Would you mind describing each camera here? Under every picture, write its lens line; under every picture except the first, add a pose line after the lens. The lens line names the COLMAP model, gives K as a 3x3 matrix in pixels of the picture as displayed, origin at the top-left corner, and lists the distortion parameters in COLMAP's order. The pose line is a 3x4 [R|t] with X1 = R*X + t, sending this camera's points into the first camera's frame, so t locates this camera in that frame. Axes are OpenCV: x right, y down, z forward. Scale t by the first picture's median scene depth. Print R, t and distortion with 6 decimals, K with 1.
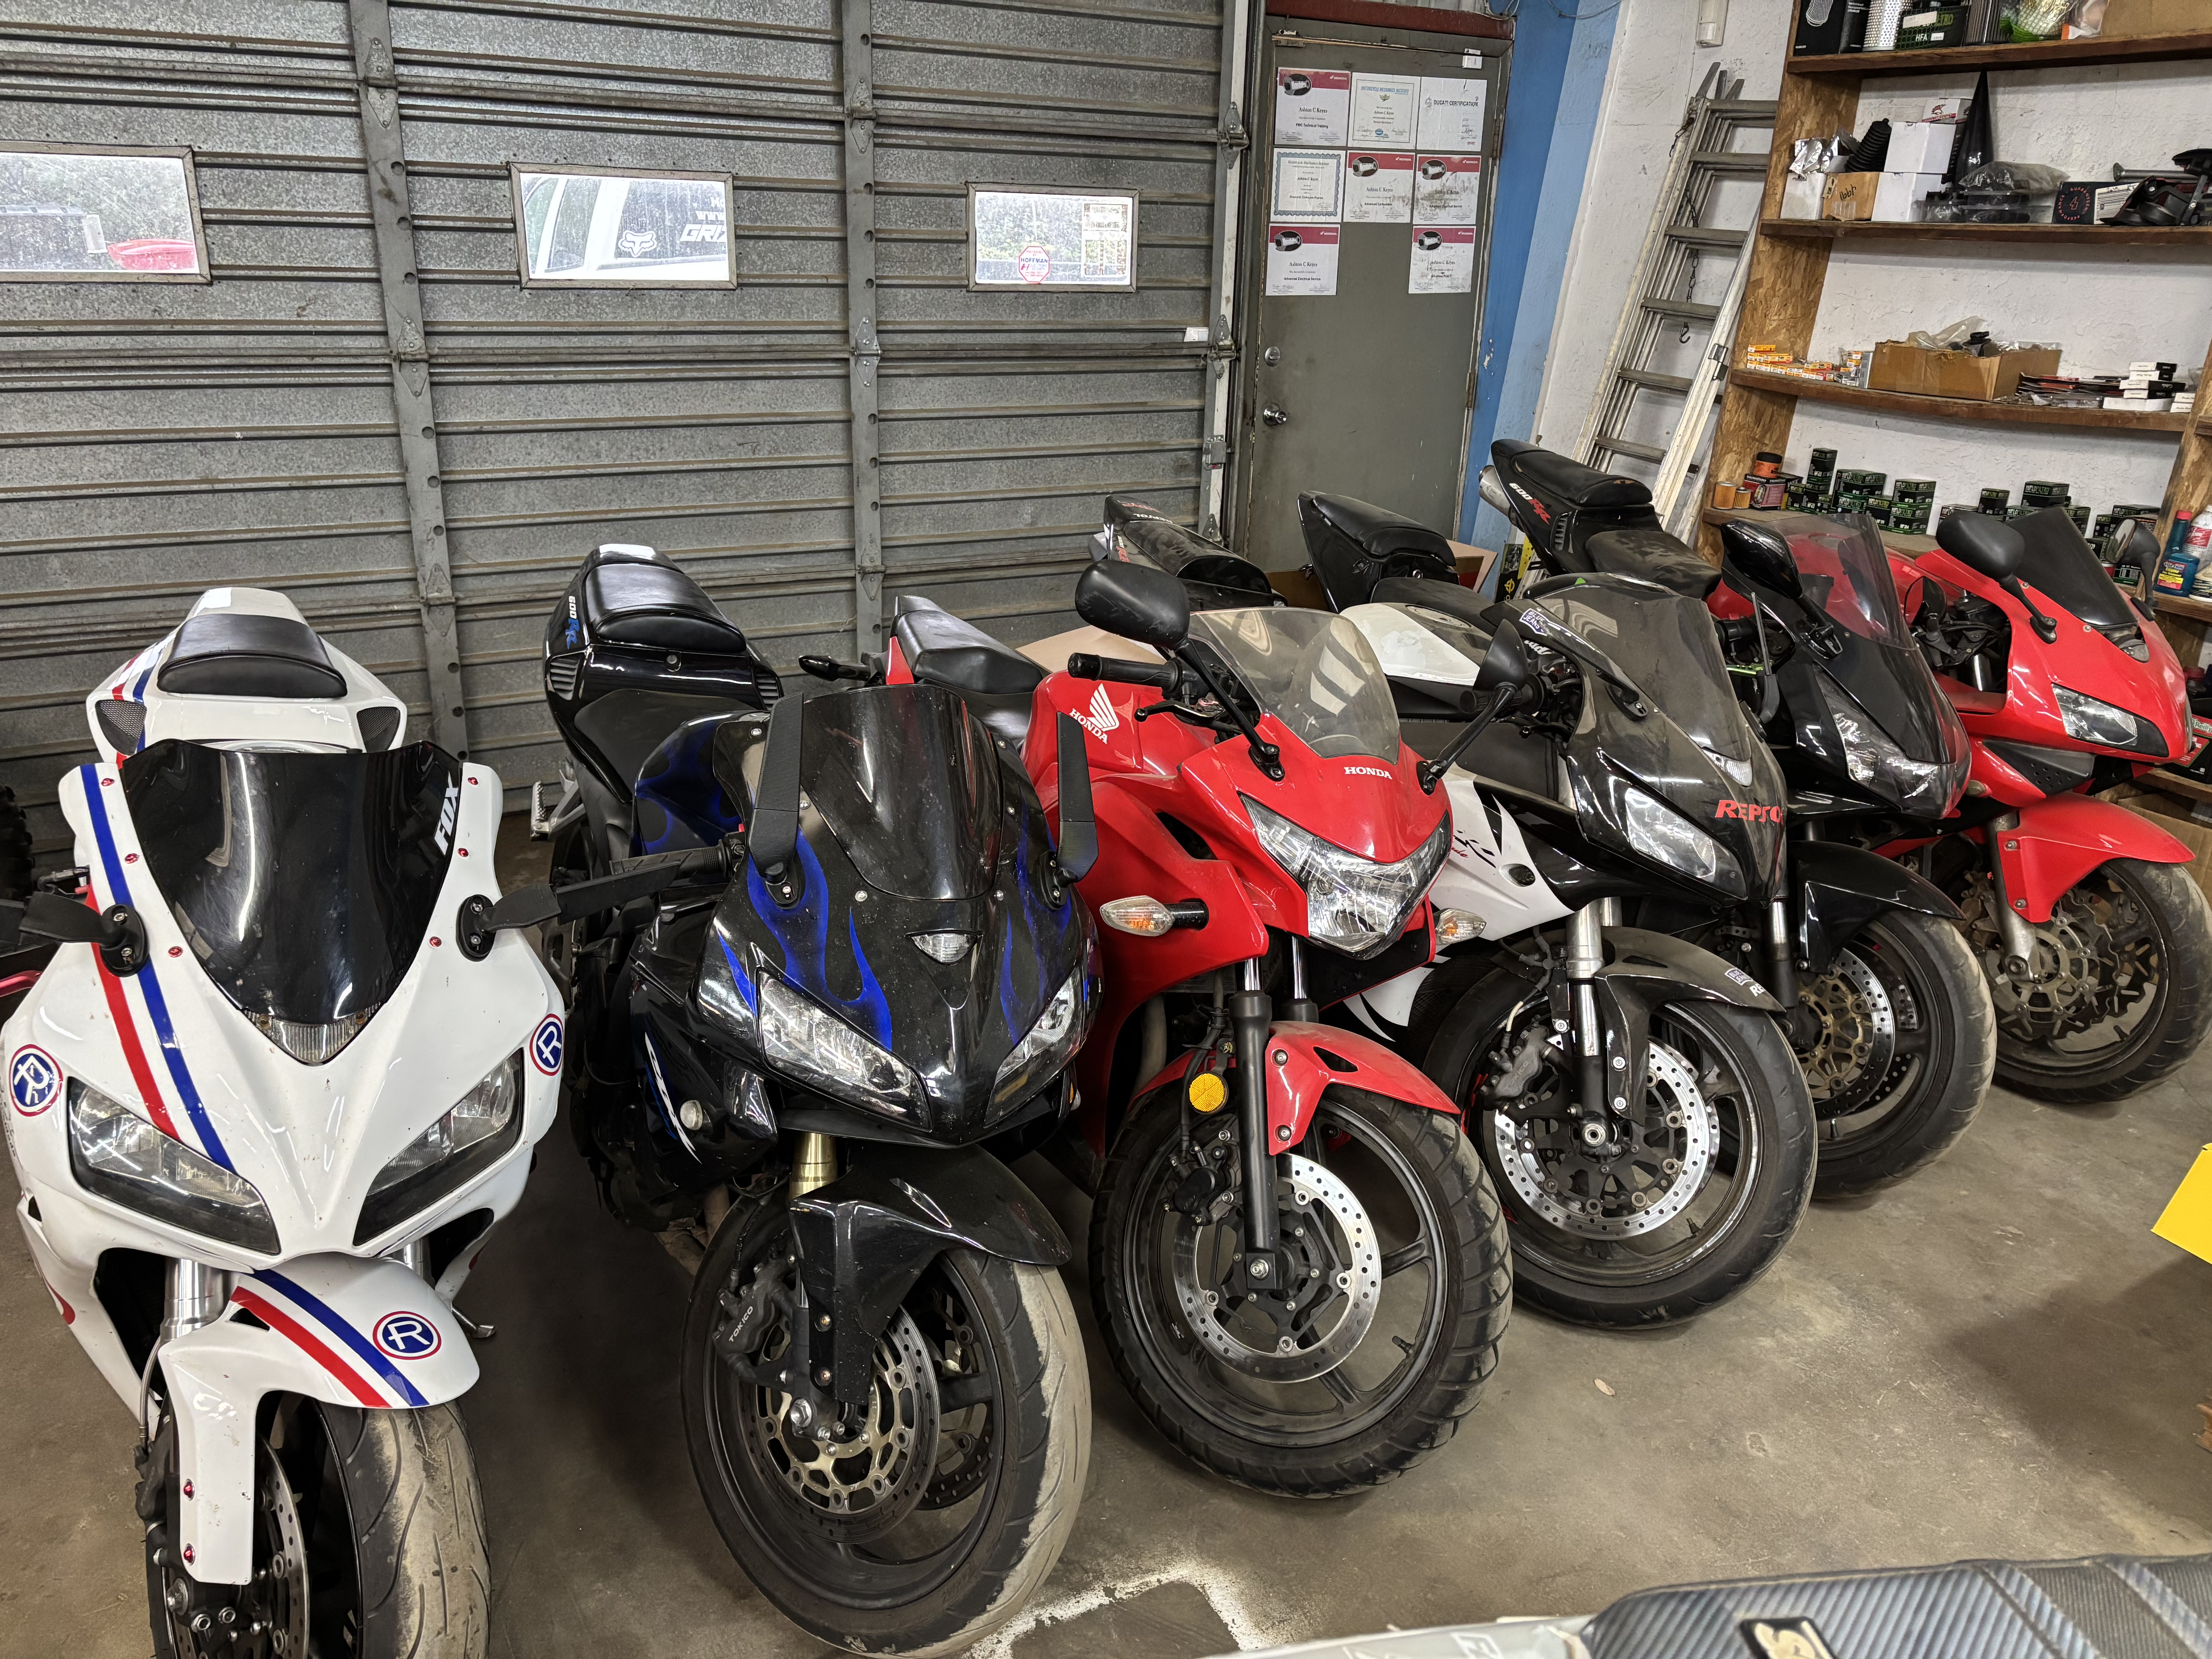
lens RADIAL K [[1638.3, 0, 1112.7], [0, 1638.3, 843.6], [0, 0, 1]] dist [0.055071, -0.042705]
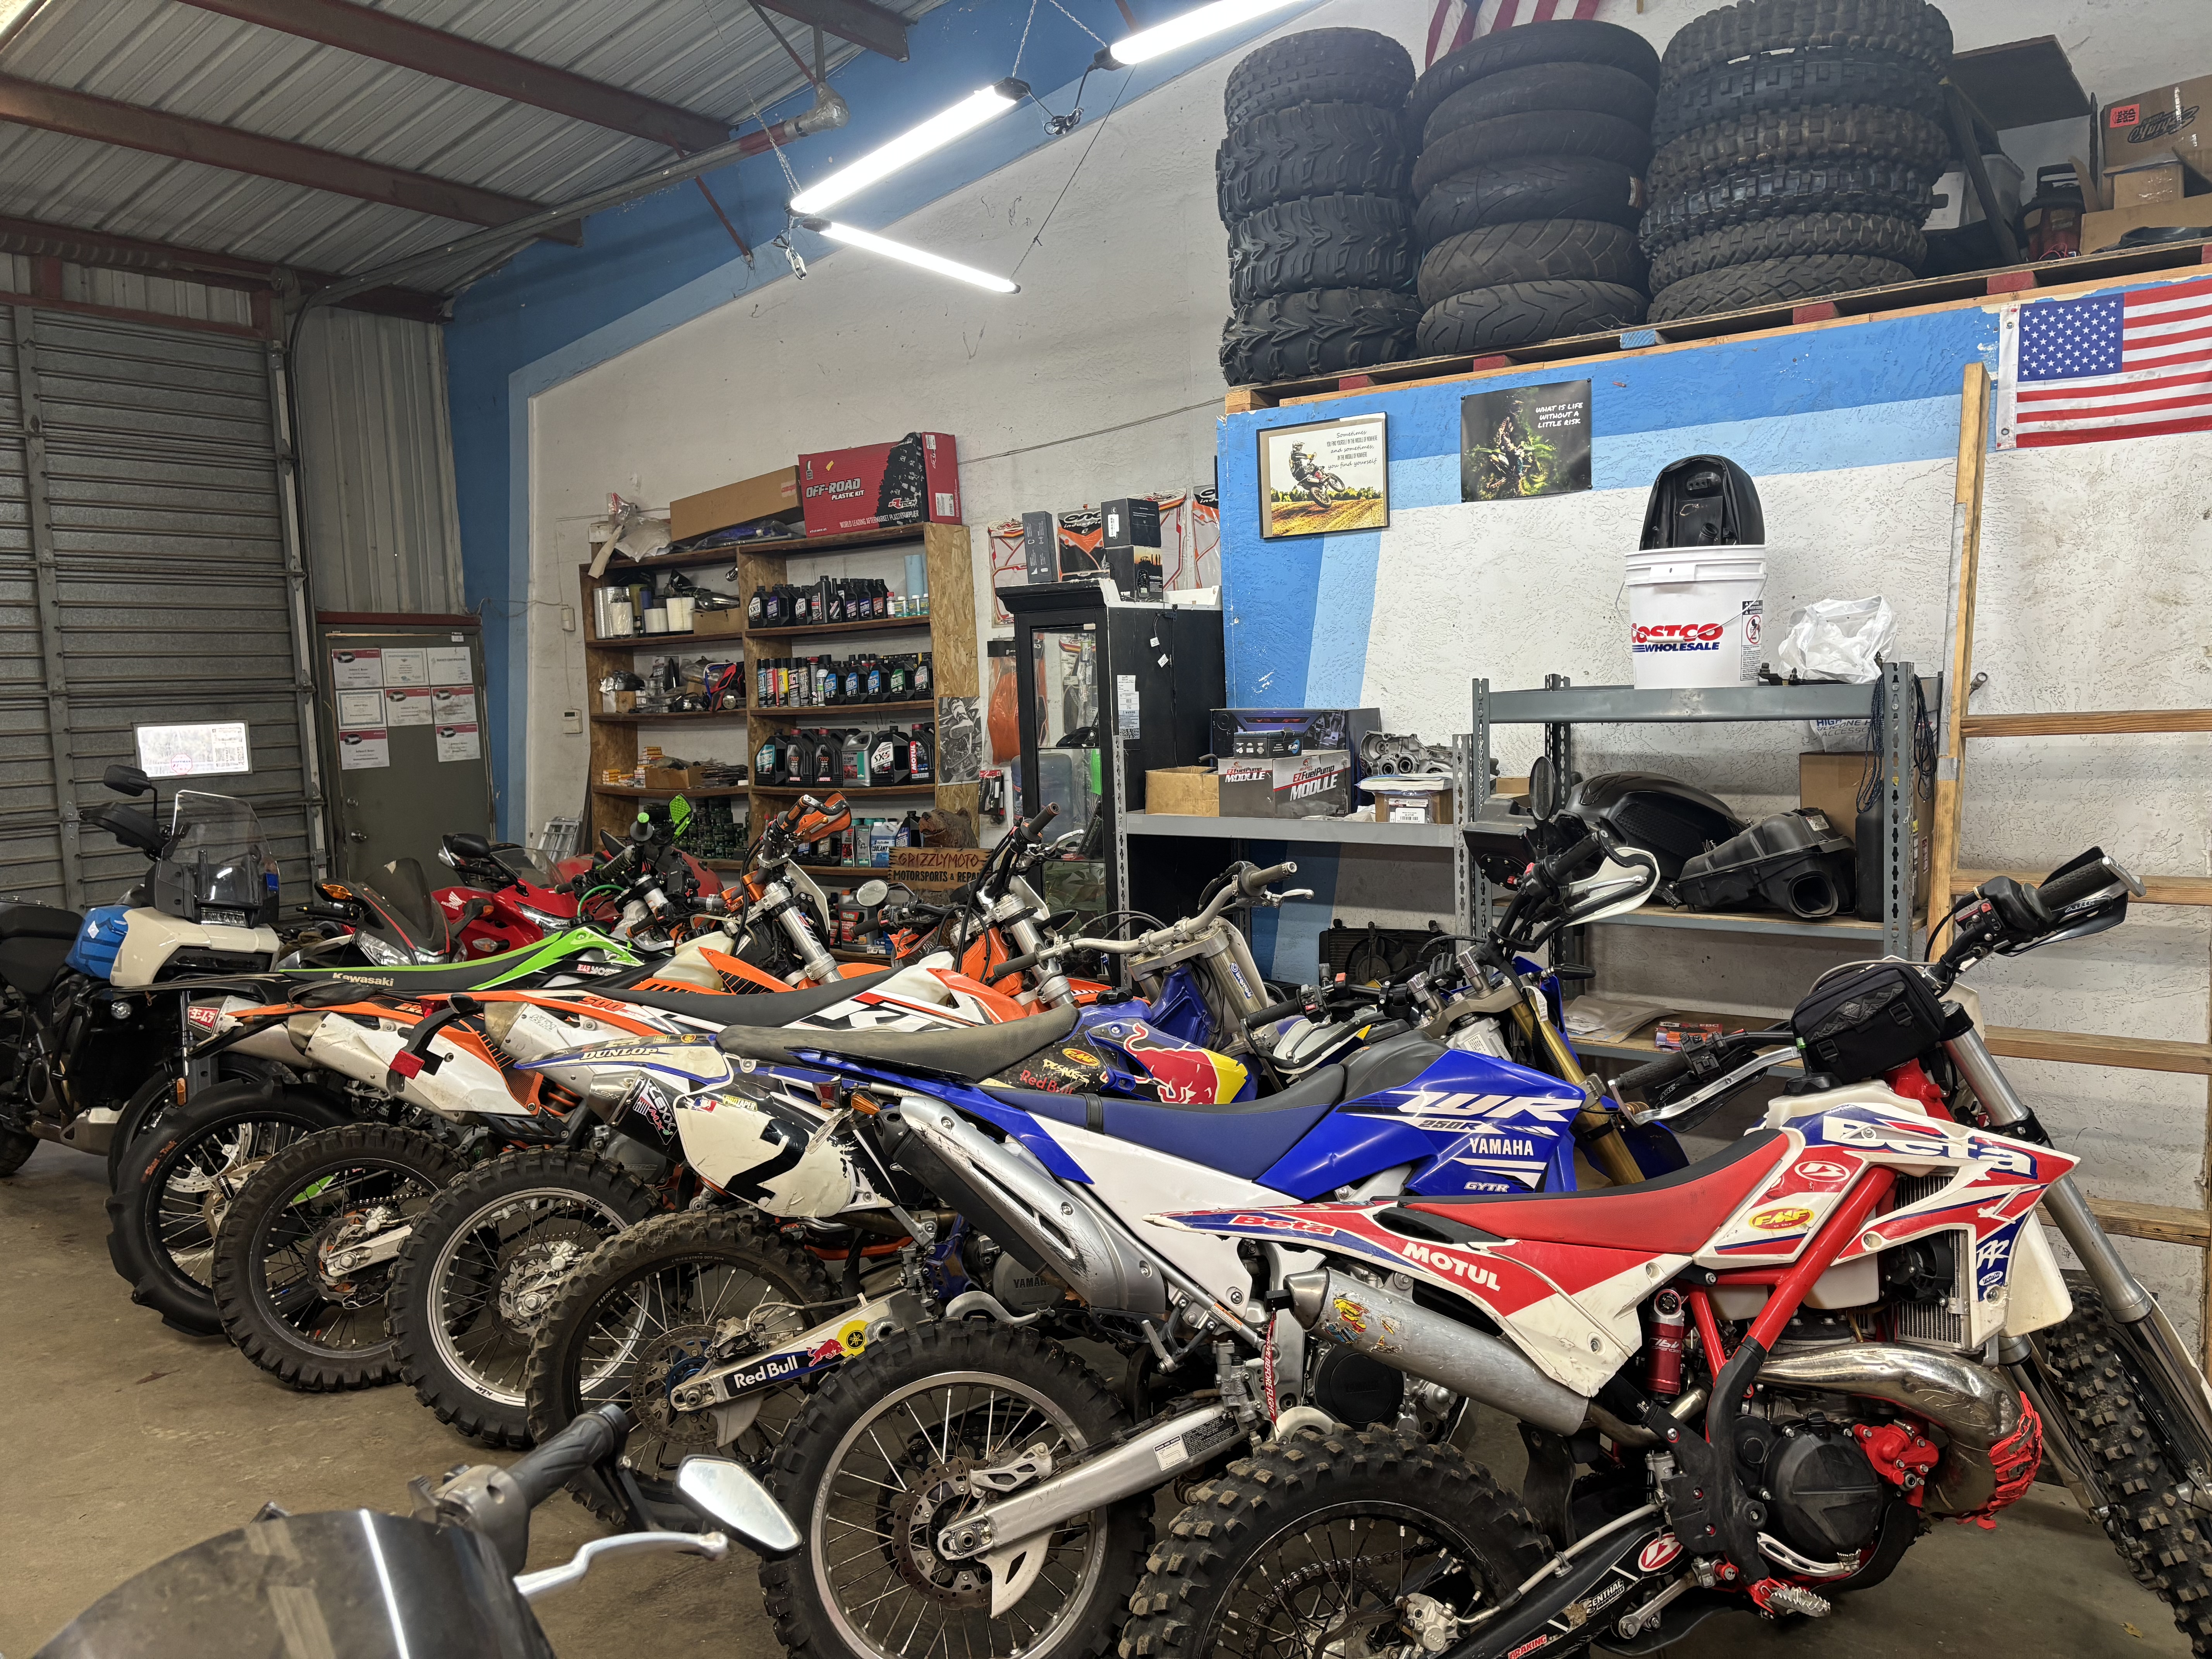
lens RADIAL K [[1638.3, 0, 1101.9], [0, 1638.3, 843.3], [0, 0, 1]] dist [0.055071, -0.042705]
pose [[0.905666, -0.105213, 0.410731, 0.094824], [0.210488, 0.952488, -0.220139, 0.290194], [-0.368055, 0.285827, 0.884782, -0.803848]]
